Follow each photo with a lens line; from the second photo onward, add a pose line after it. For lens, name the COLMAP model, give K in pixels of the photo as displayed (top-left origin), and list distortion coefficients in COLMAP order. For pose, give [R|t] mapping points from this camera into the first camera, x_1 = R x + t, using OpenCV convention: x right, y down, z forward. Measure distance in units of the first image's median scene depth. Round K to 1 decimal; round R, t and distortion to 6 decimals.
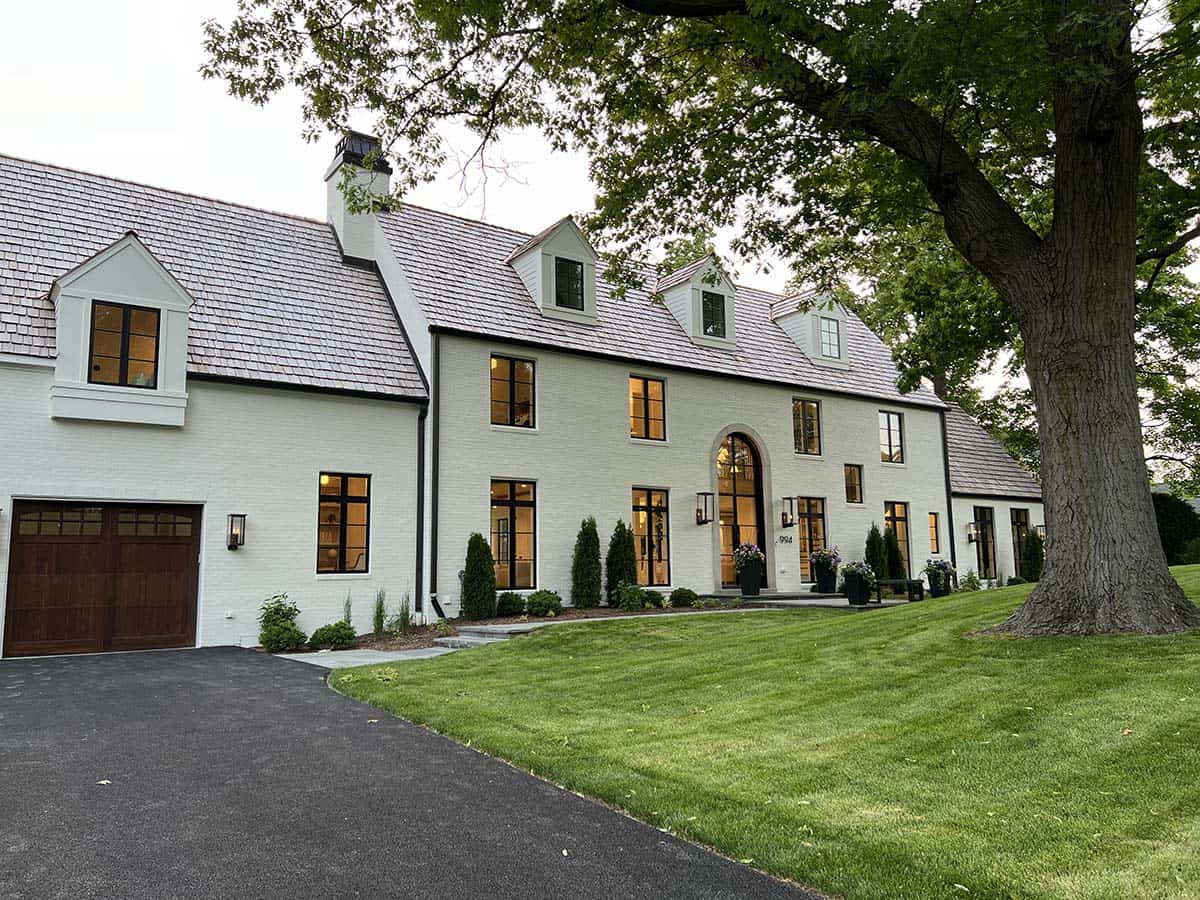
lens RADIAL K [[918.0, 0, 577.7], [0, 918.0, 443.8], [0, 0, 1]] dist [0.050446, -0.063541]
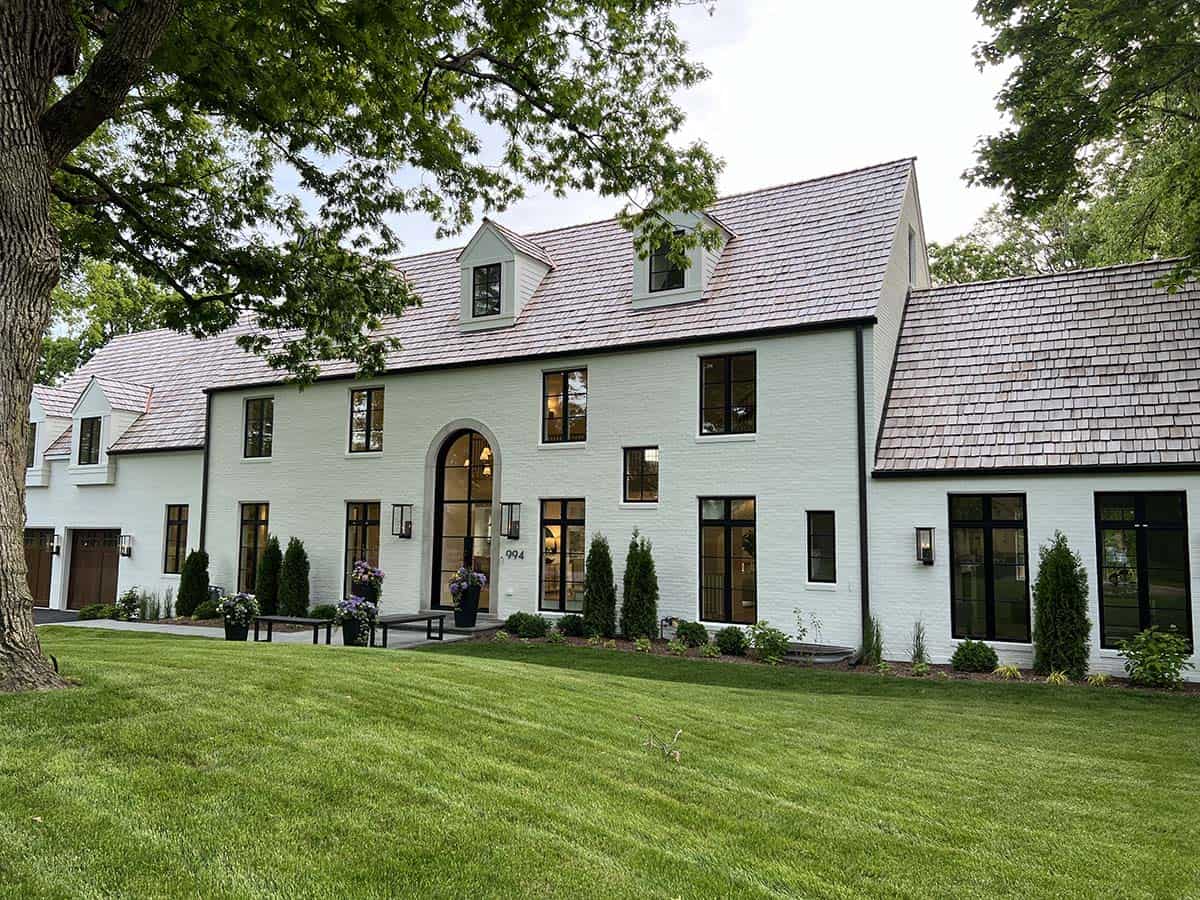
lens RADIAL K [[918.0, 0, 577.7], [0, 918.0, 443.8], [0, 0, 1]] dist [0.050446, -0.063541]
pose [[0.390170, -0.111602, -0.913954, 0.980669], [0.076025, 0.993142, -0.088817, 0.084034], [0.917599, -0.034830, 0.395979, 0.747279]]
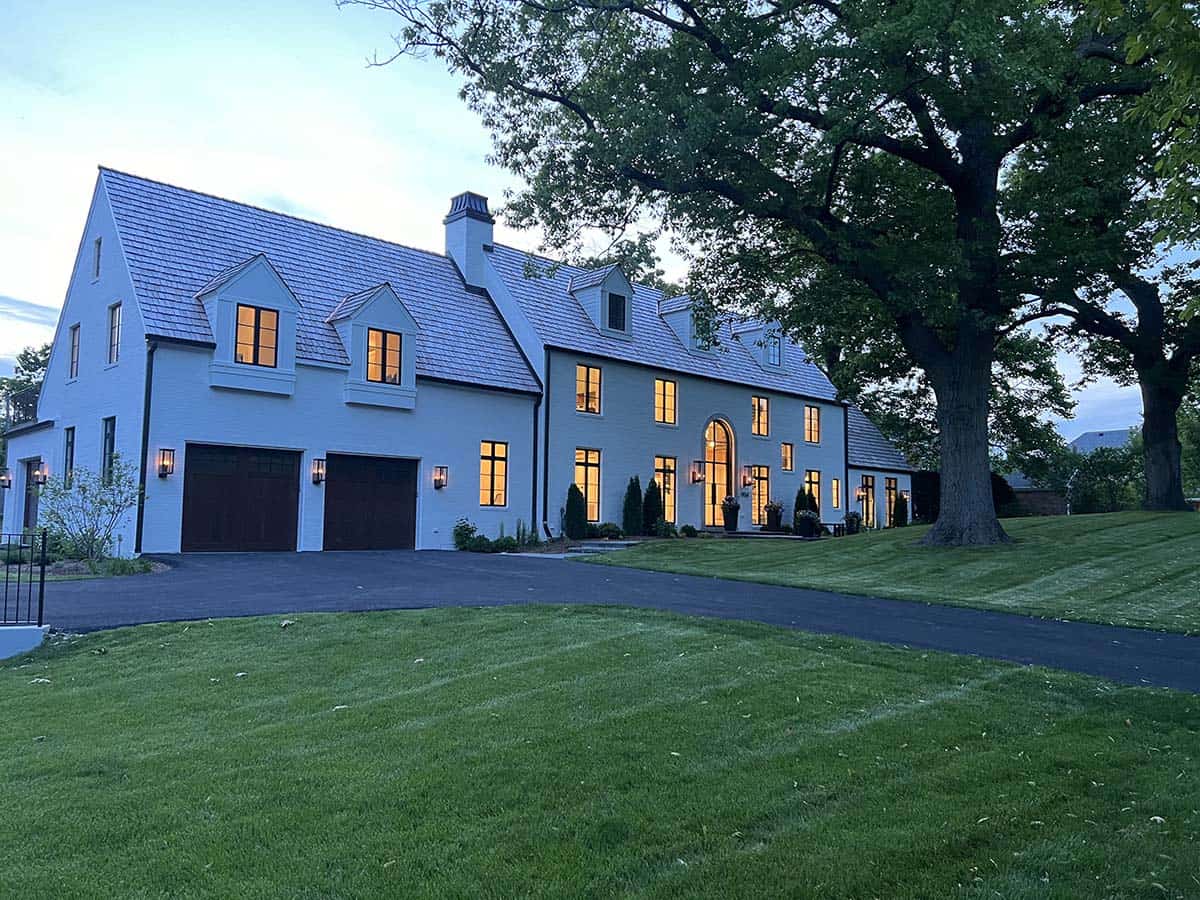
lens RADIAL K [[918.0, 0, 577.7], [0, 918.0, 443.8], [0, 0, 1]] dist [0.050446, -0.063541]
pose [[0.988190, 0.041891, 0.147396, -0.250195], [-0.049844, 0.997470, 0.050683, -0.035511], [-0.144900, -0.057431, 0.987778, -0.383324]]
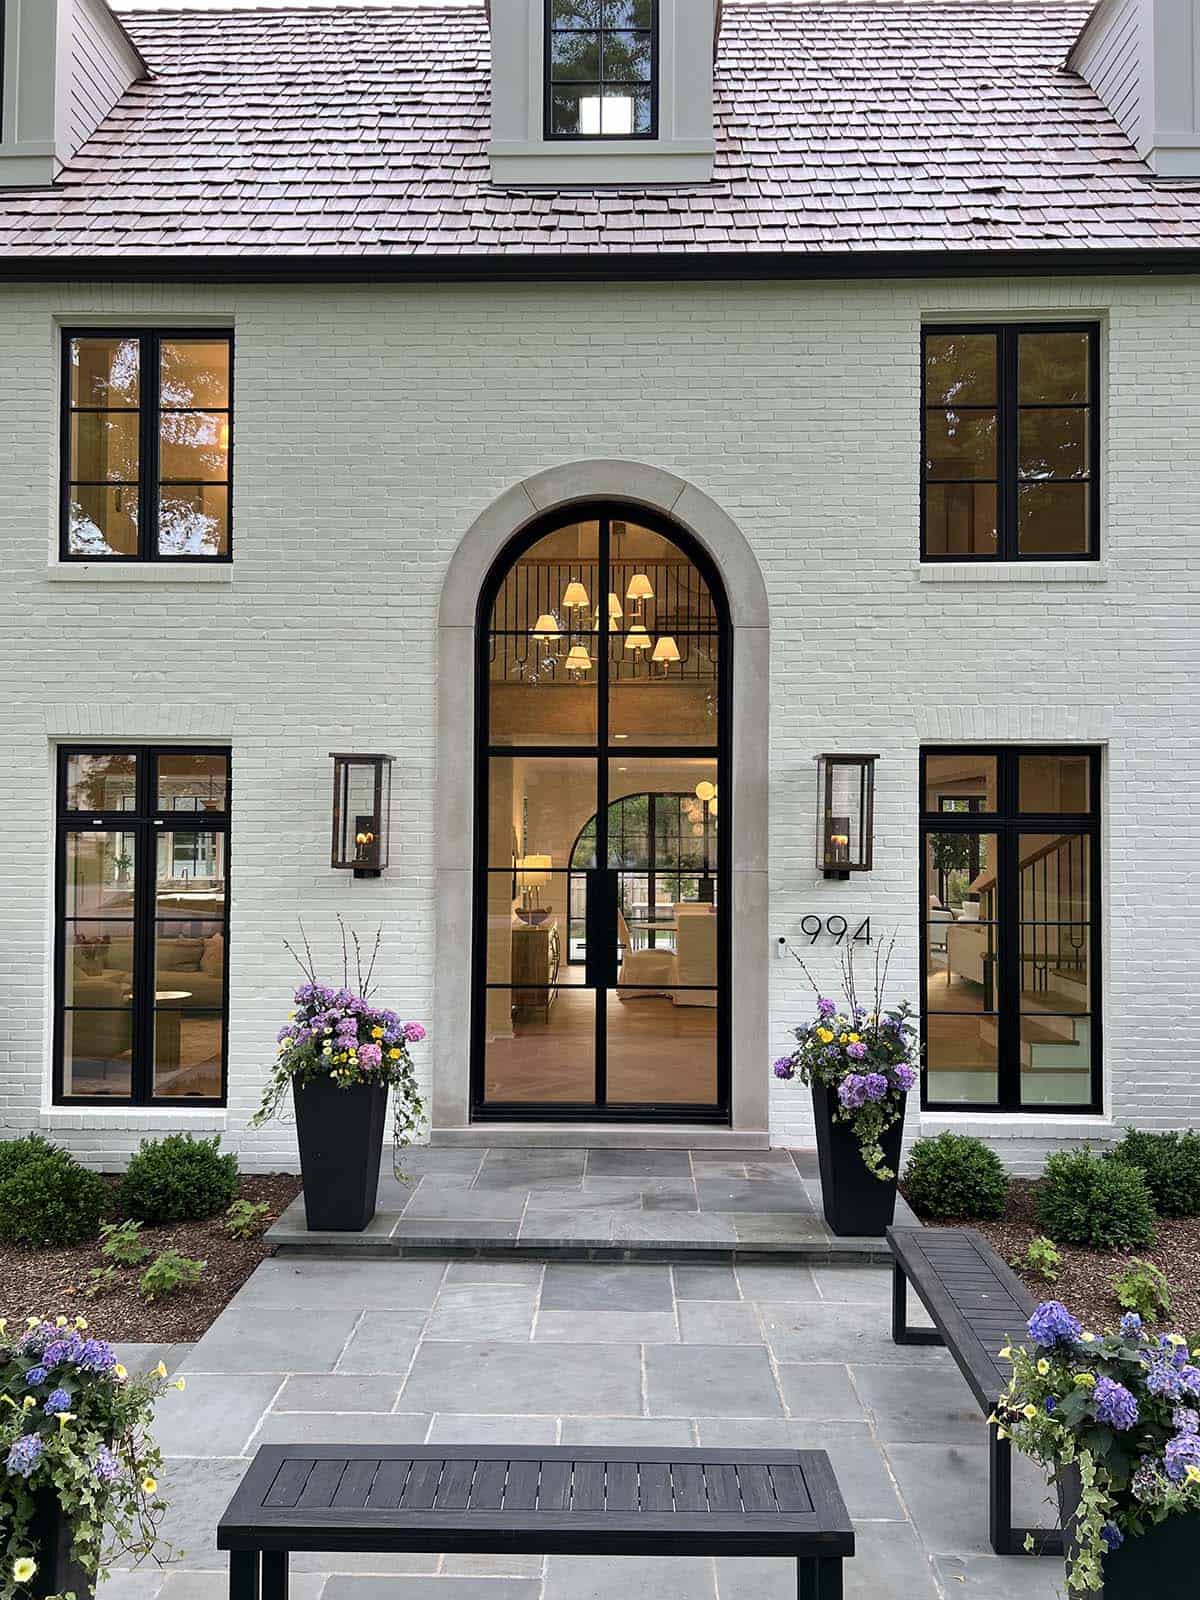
lens RADIAL K [[1224.0, 0, 600.0], [0, 1224.0, 800.0], [0, 0, 1]] dist [0.050446, -0.063541]
pose [[0.796295, 0.014974, -0.604723, 0.373486], [0.065169, 0.991752, 0.110371, 0.030904], [0.601388, -0.127296, 0.788751, 0.717938]]
